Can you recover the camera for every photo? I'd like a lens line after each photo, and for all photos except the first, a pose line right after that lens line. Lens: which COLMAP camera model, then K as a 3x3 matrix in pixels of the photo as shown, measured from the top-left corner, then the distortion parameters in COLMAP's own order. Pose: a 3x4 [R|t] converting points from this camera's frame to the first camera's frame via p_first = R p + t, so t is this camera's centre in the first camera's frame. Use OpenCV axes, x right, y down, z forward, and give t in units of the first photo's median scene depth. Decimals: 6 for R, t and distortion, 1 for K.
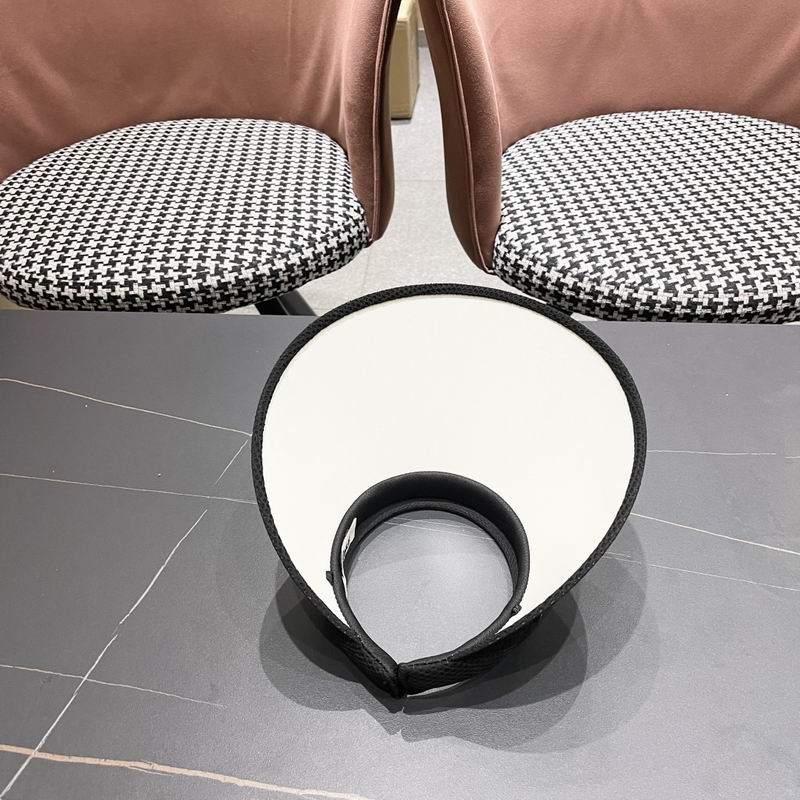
lens RADIAL K [[849.3, 0, 392.8], [0, 849.3, 387.7], [0, 0, 1]] dist [0.060928, -0.144984]
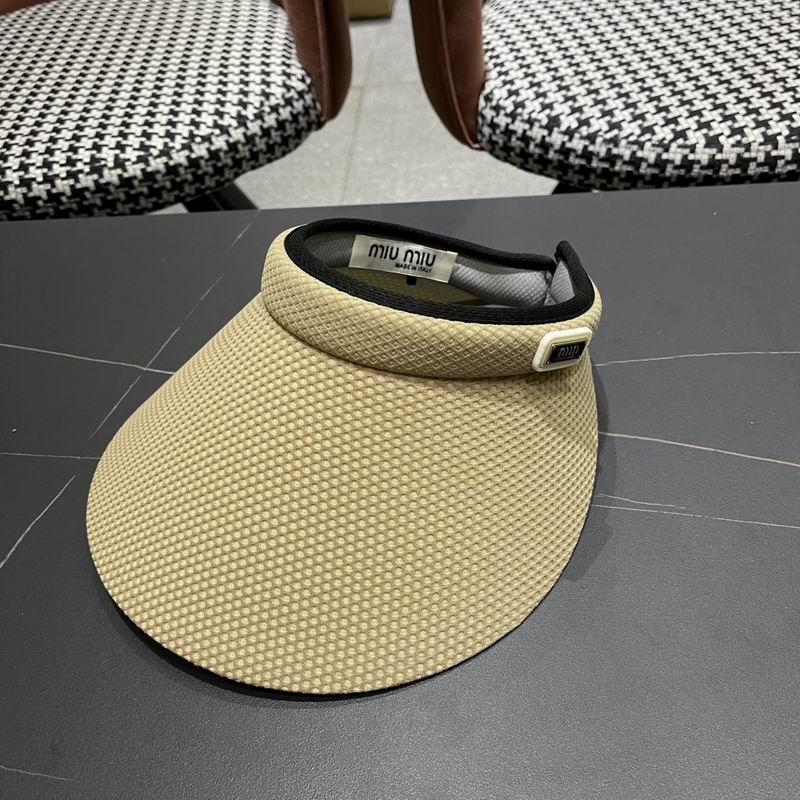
lens RADIAL K [[849.3, 0, 402.3], [0, 849.3, 401.4], [0, 0, 1]] dist [0.004625, 0.018618]
pose [[0.998106, -0.060648, -0.010319, 0.044404], [0.061284, 0.994866, 0.080537, 0.030415], [0.005381, -0.081017, 0.996698, 0.220630]]
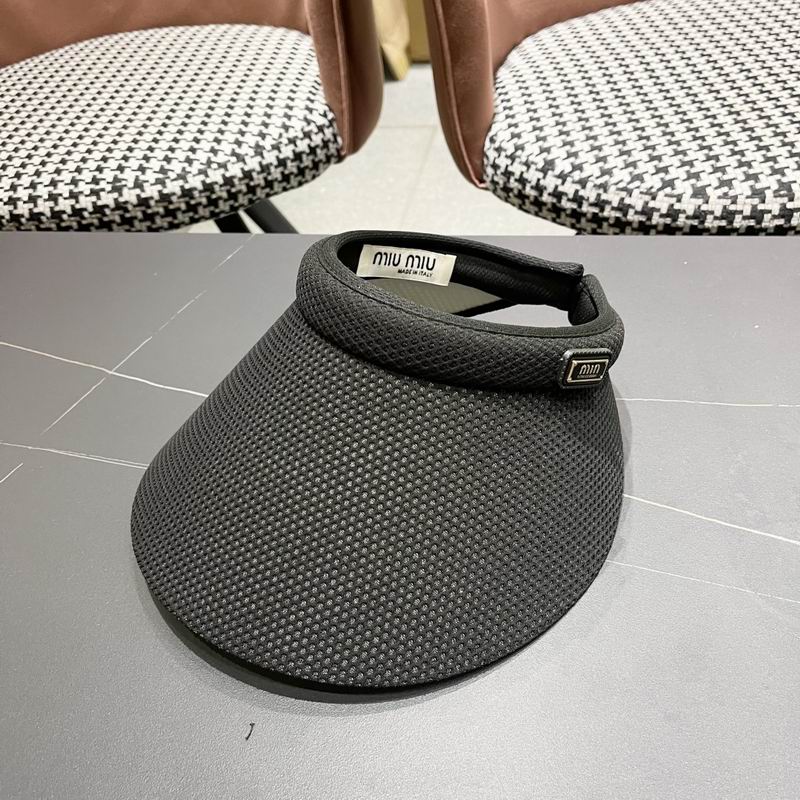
lens RADIAL K [[849.8, 0, 399.3], [0, 849.8, 401.7], [0, 0, 1]] dist [0.004962, 0.020488]
pose [[0.992464, 0.018571, -0.121121, 0.147222], [-0.014295, 0.999247, 0.036078, 0.039667], [0.121699, -0.034075, 0.991982, 0.209293]]
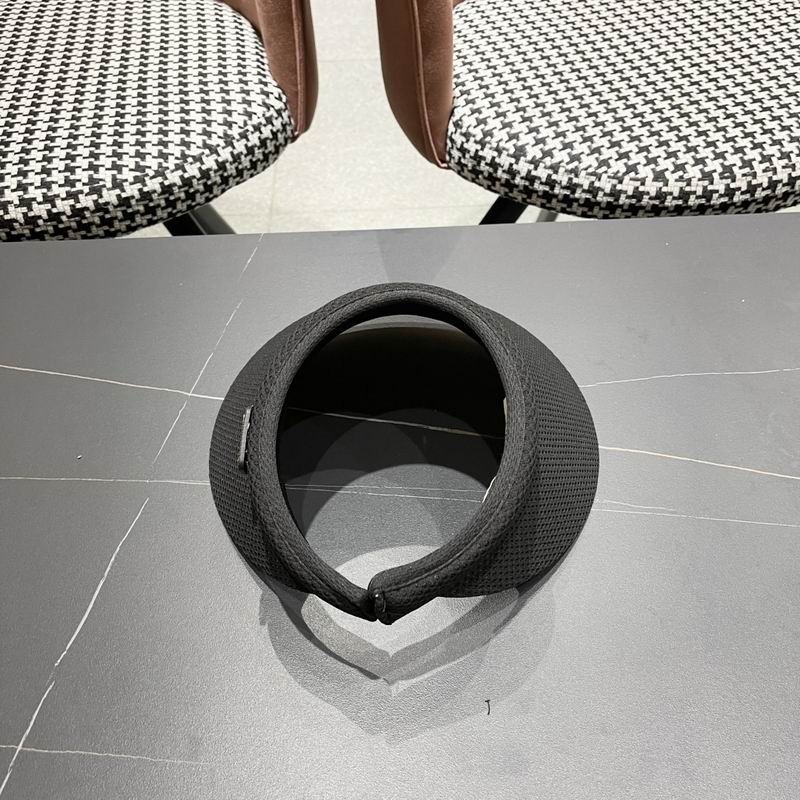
lens RADIAL K [[849.4, 0, 404.5], [0, 849.4, 399.7], [0, 0, 1]] dist [-0.012104, 0.075222]
pose [[0.988891, -0.085086, 0.121880, -0.050672], [0.067278, 0.987372, 0.143423, -0.031666], [-0.132544, -0.133630, 0.982128, 0.147676]]
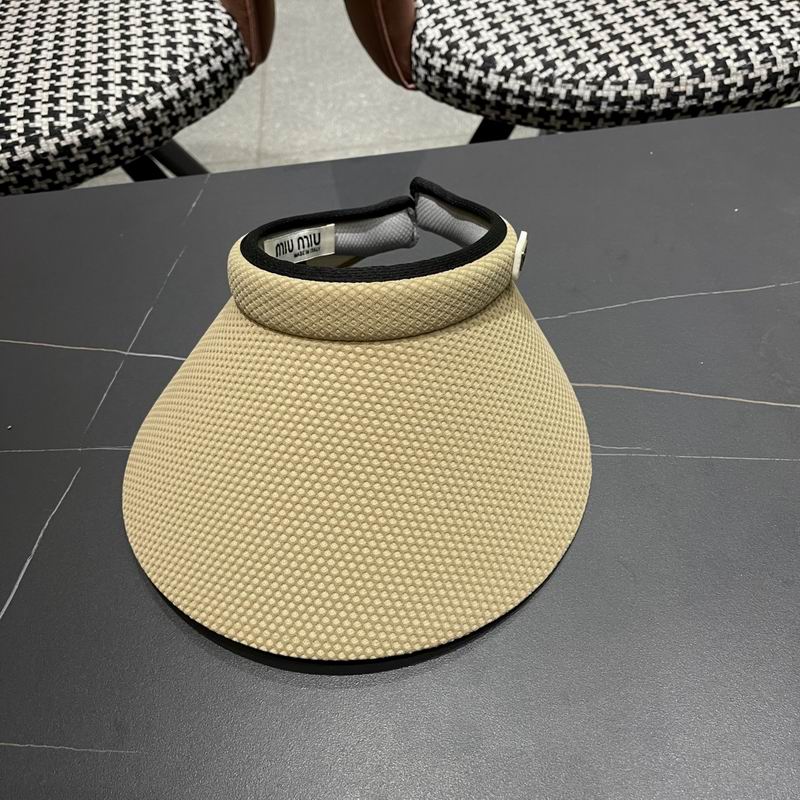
lens RADIAL K [[847.3, 0, 397.3], [0, 847.3, 403.8], [0, 0, 1]] dist [0.031809, -0.039556]
pose [[0.986651, -0.150867, 0.061314, 0.011021], [0.135423, 0.969217, 0.205617, -0.017413], [-0.090448, -0.194569, 0.976710, 0.191824]]
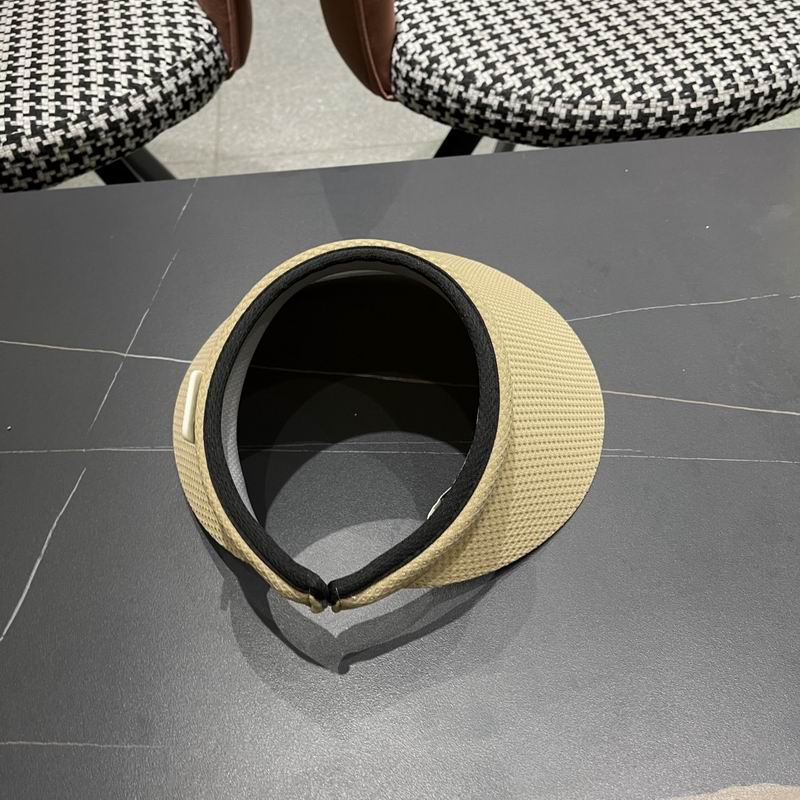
lens RADIAL K [[849.8, 0, 399.3], [0, 849.8, 401.7], [0, 0, 1]] dist [0.004962, 0.020488]
pose [[0.979202, -0.143535, 0.143391, -0.034659], [0.111551, 0.971225, 0.210426, -0.027429], [-0.169469, -0.190054, 0.967037, 0.178457]]
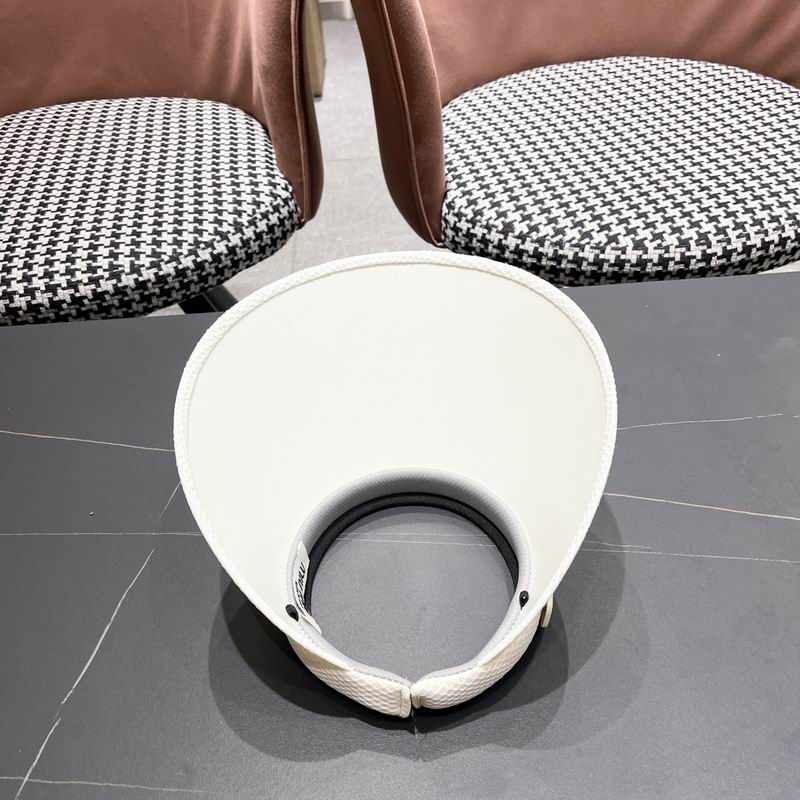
lens RADIAL K [[845.6, 0, 409.1], [0, 845.6, 406.6], [0, 0, 1]] dist [0.012690, 0.015018]
pose [[0.989959, -0.100782, 0.099119, -0.026437], [0.096953, 0.994371, 0.042730, -0.006086], [-0.102867, -0.032691, 0.994158, 0.103849]]
